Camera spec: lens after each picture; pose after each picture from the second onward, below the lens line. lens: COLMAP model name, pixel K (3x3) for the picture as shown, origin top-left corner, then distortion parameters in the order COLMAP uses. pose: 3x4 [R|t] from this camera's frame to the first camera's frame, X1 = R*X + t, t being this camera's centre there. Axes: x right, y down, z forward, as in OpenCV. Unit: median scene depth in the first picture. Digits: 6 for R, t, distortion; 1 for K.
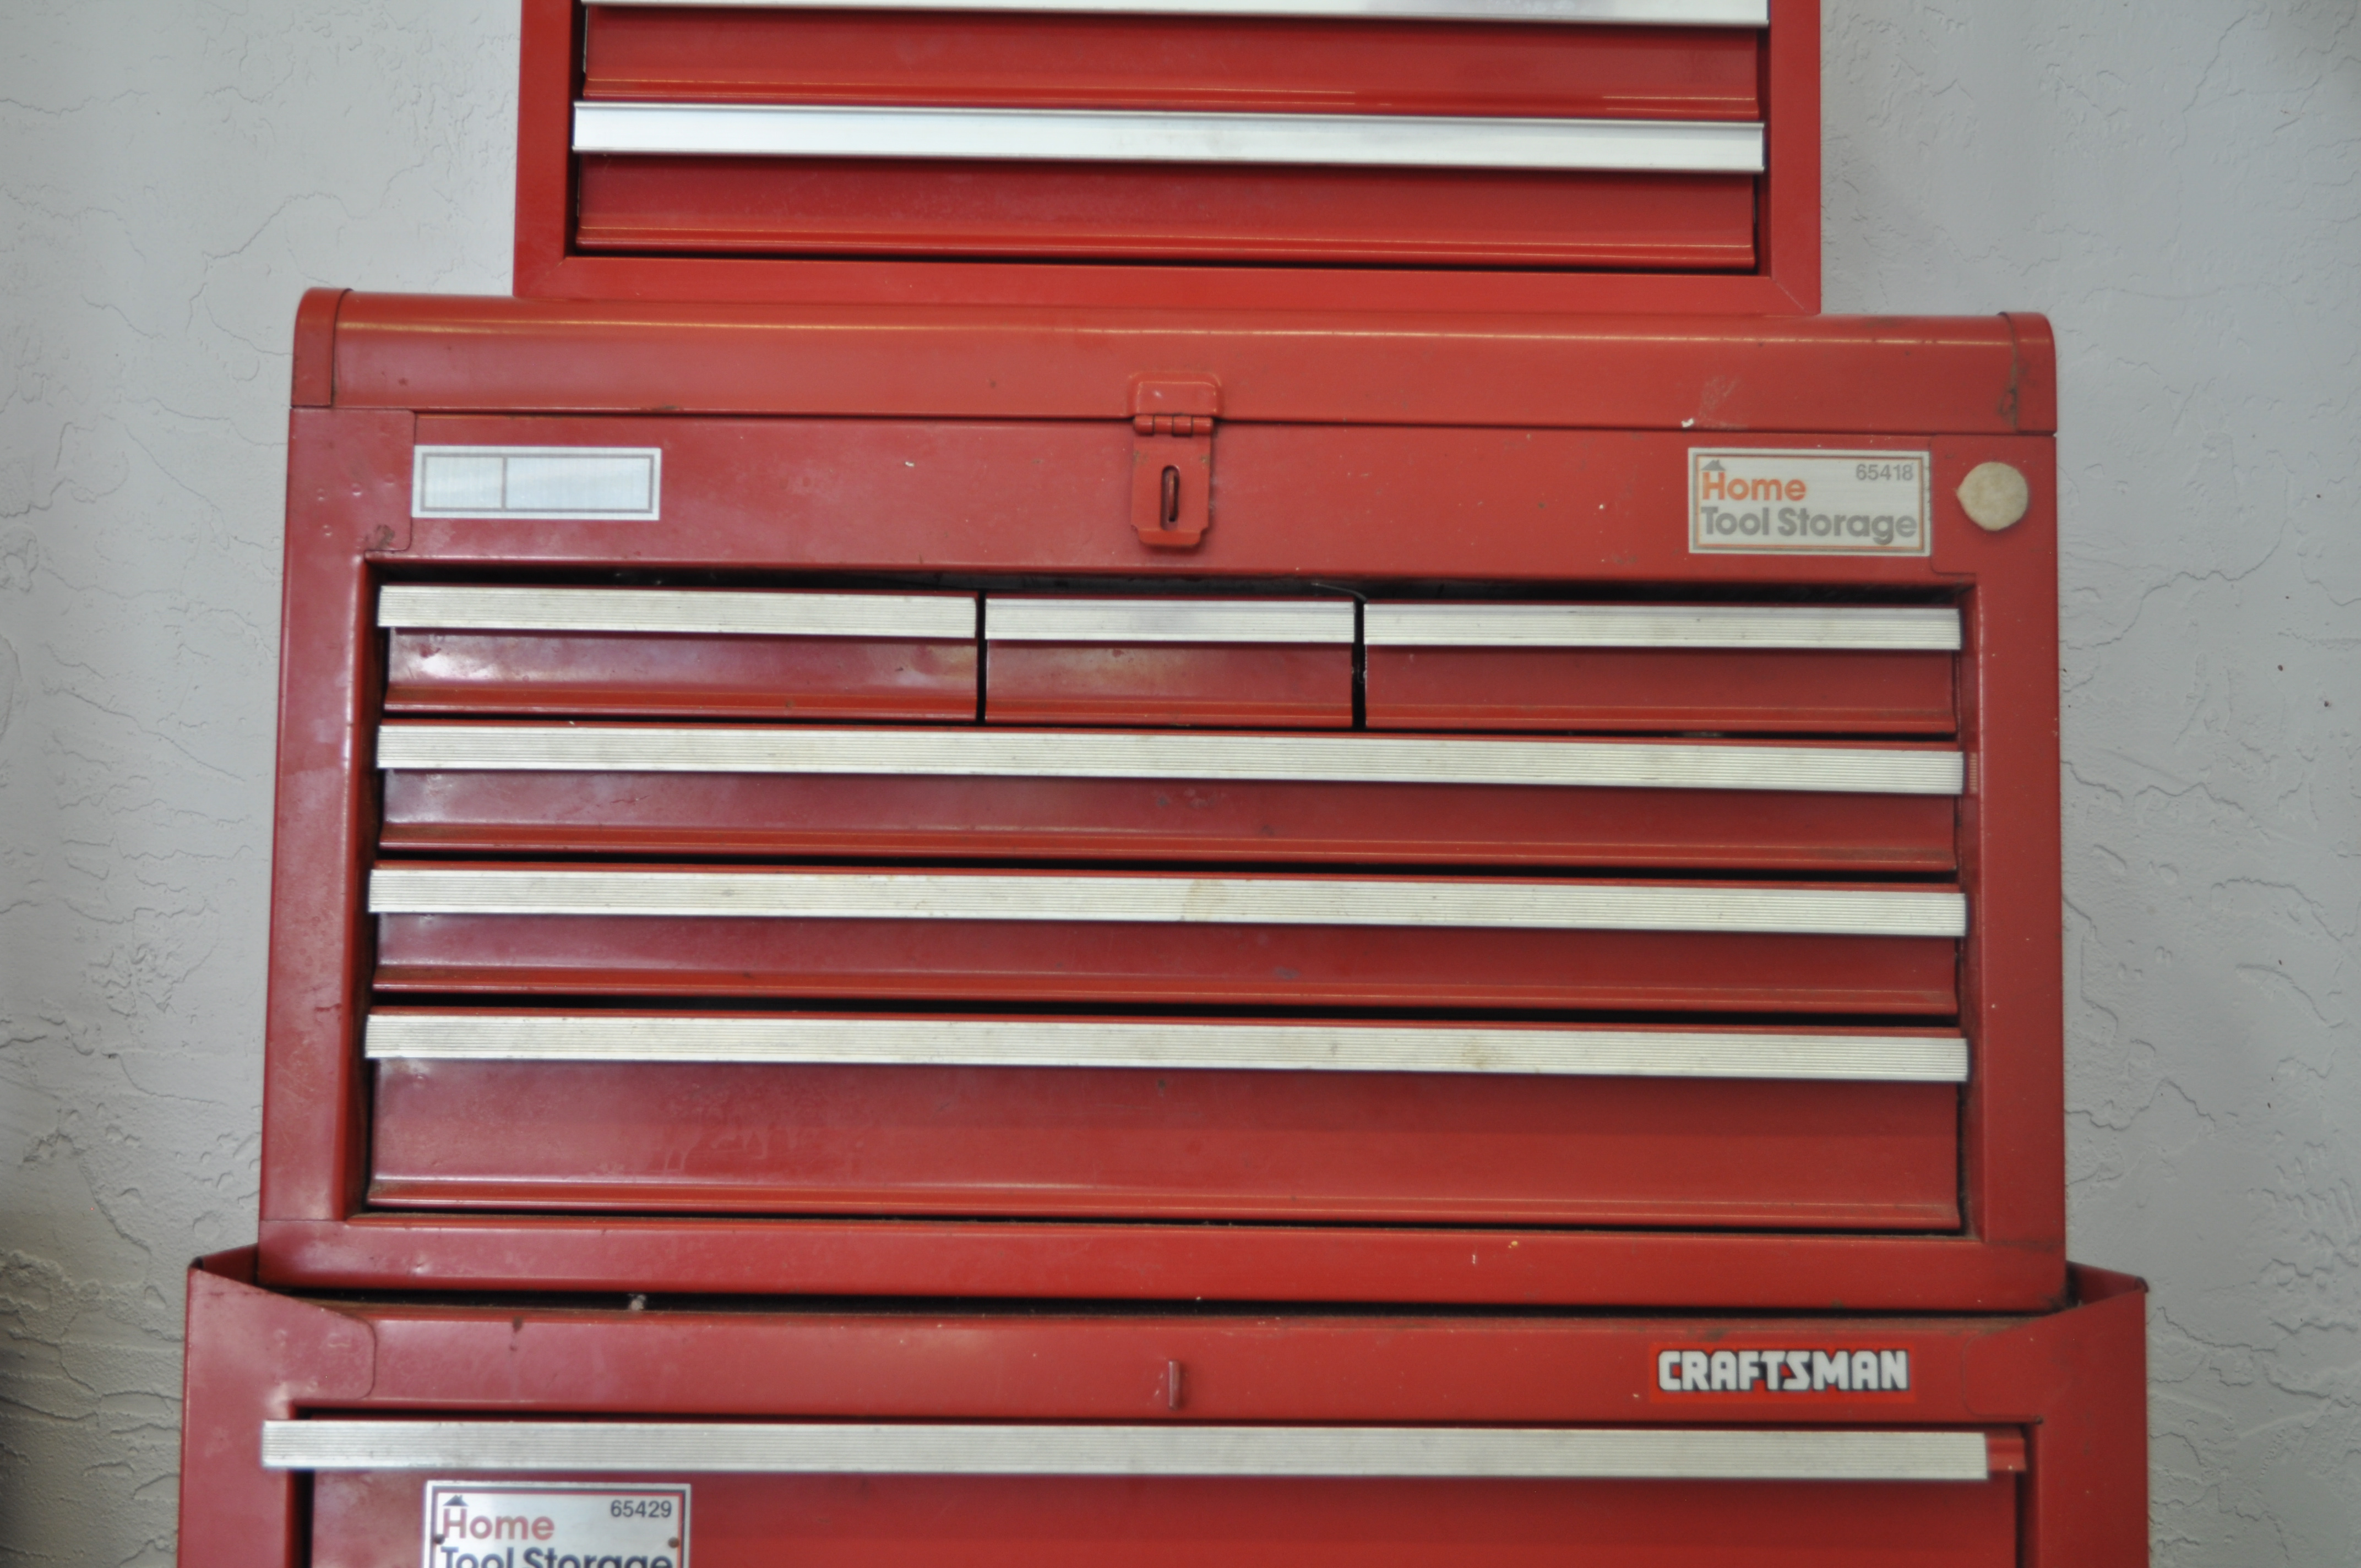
lens RADIAL K [[3243.1, 0, 1167.4], [0, 3243.1, 772.7], [0, 0, 1]] dist [-0.017891, 0.000000]
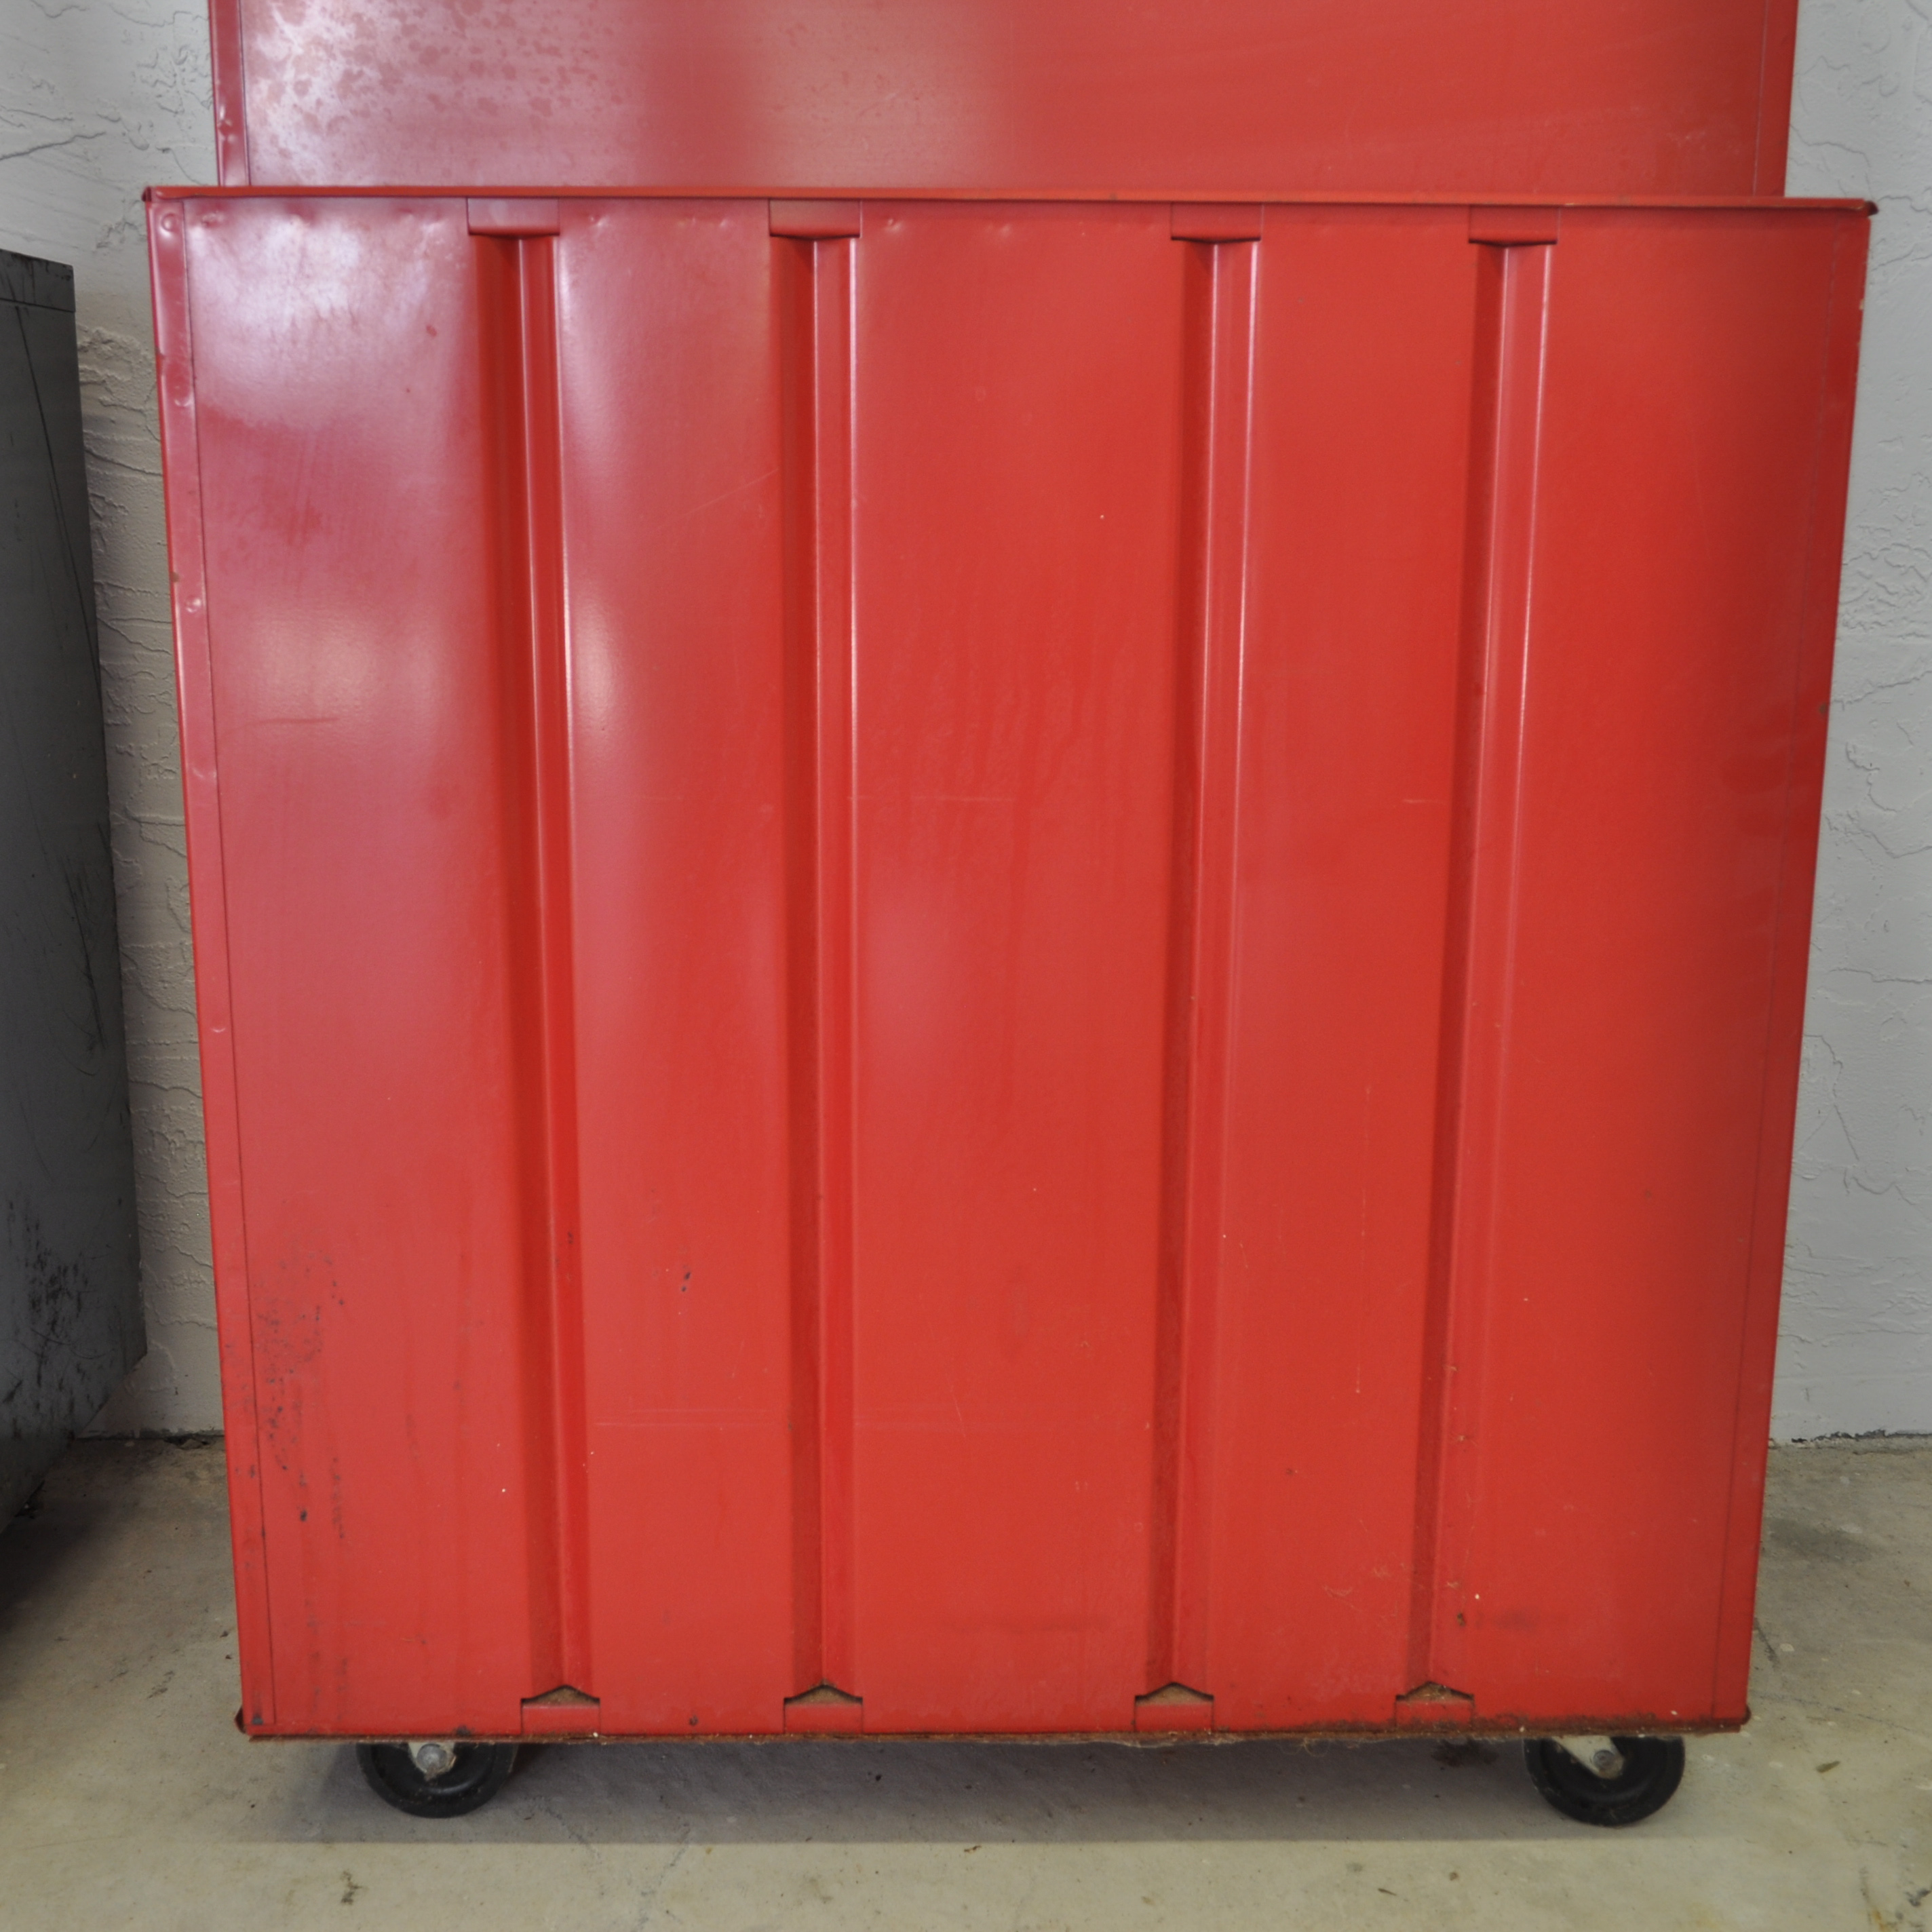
lens RADIAL K [[2408.9, 0, 956.1], [0, 2408.9, 964.2], [0, 0, 1]] dist [-0.020930, 0.000000]
pose [[0.999974, -0.004965, 0.005218, -0.084040], [0.003206, 0.955559, 0.294782, 0.167526], [-0.006449, -0.294758, 0.955550, 0.173840]]
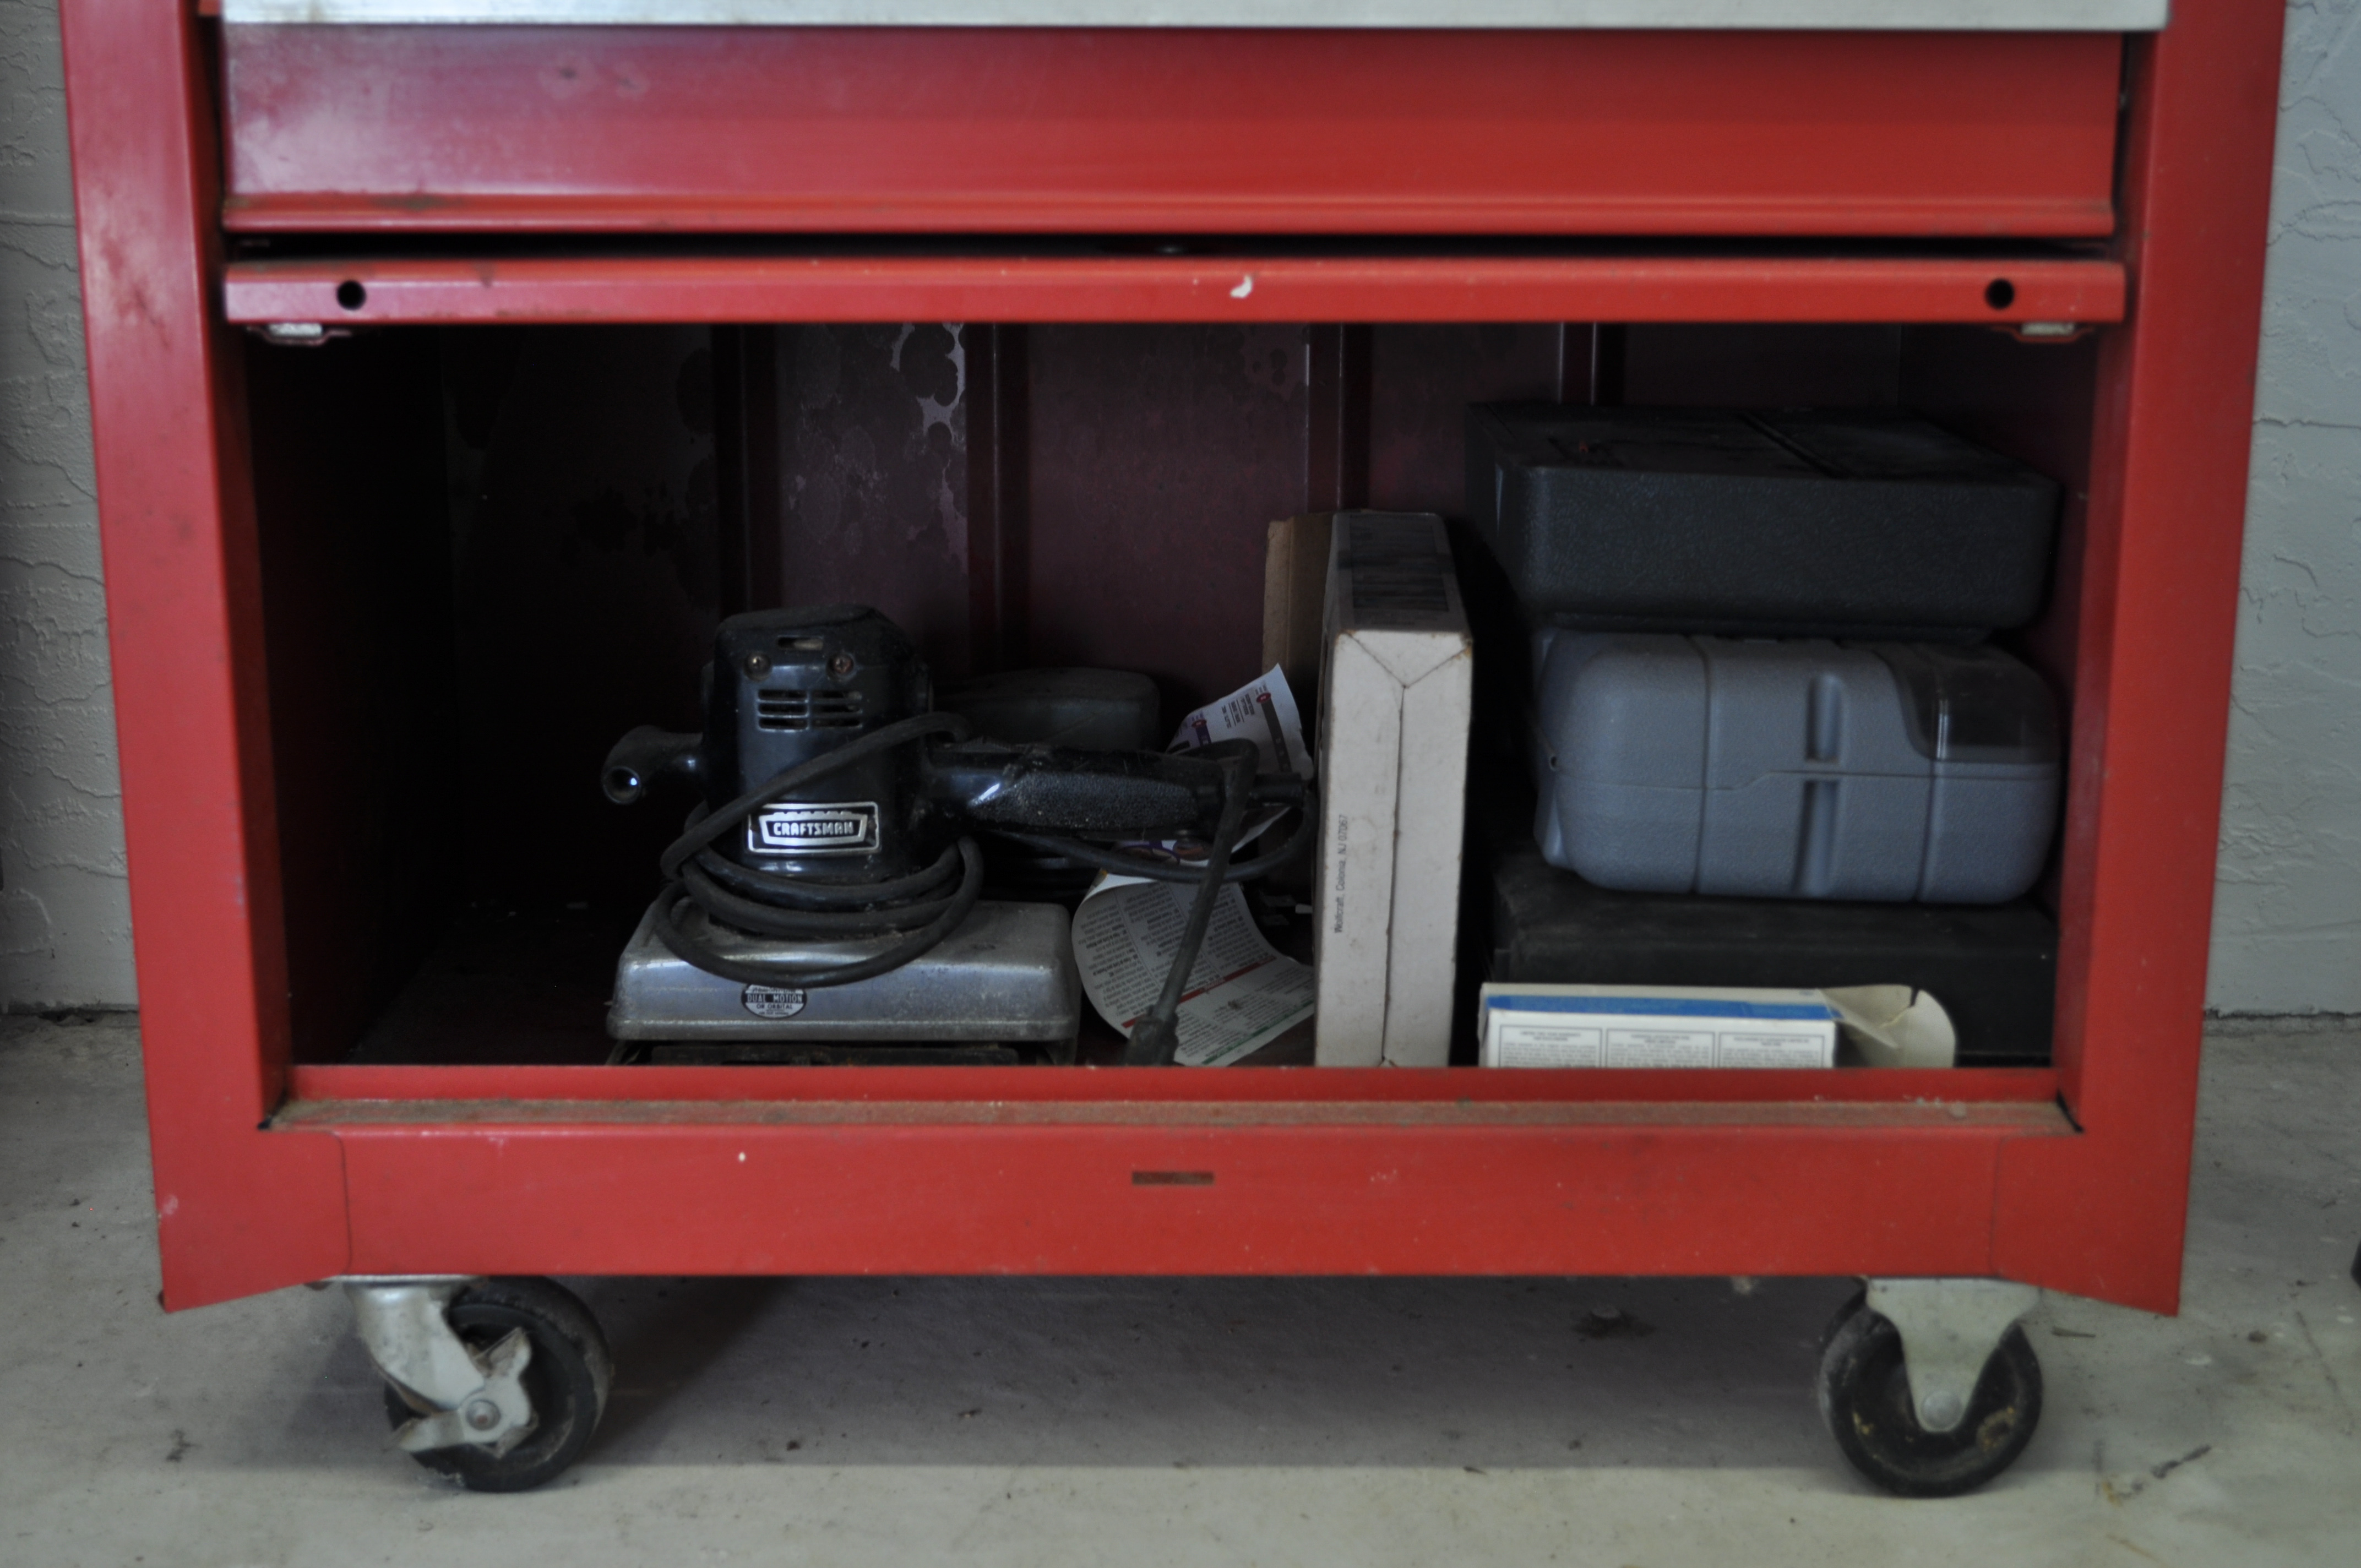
lens RADIAL K [[3055.0, 0, 1177.8], [0, 3055.0, 777.4], [0, 0, 1]] dist [-0.020216, 0.000000]
pose [[0.999835, -0.005639, -0.017272, 0.013494], [0.010745, 0.950085, 0.311806, 0.302051], [0.014651, -0.311940, 0.949989, 0.131766]]
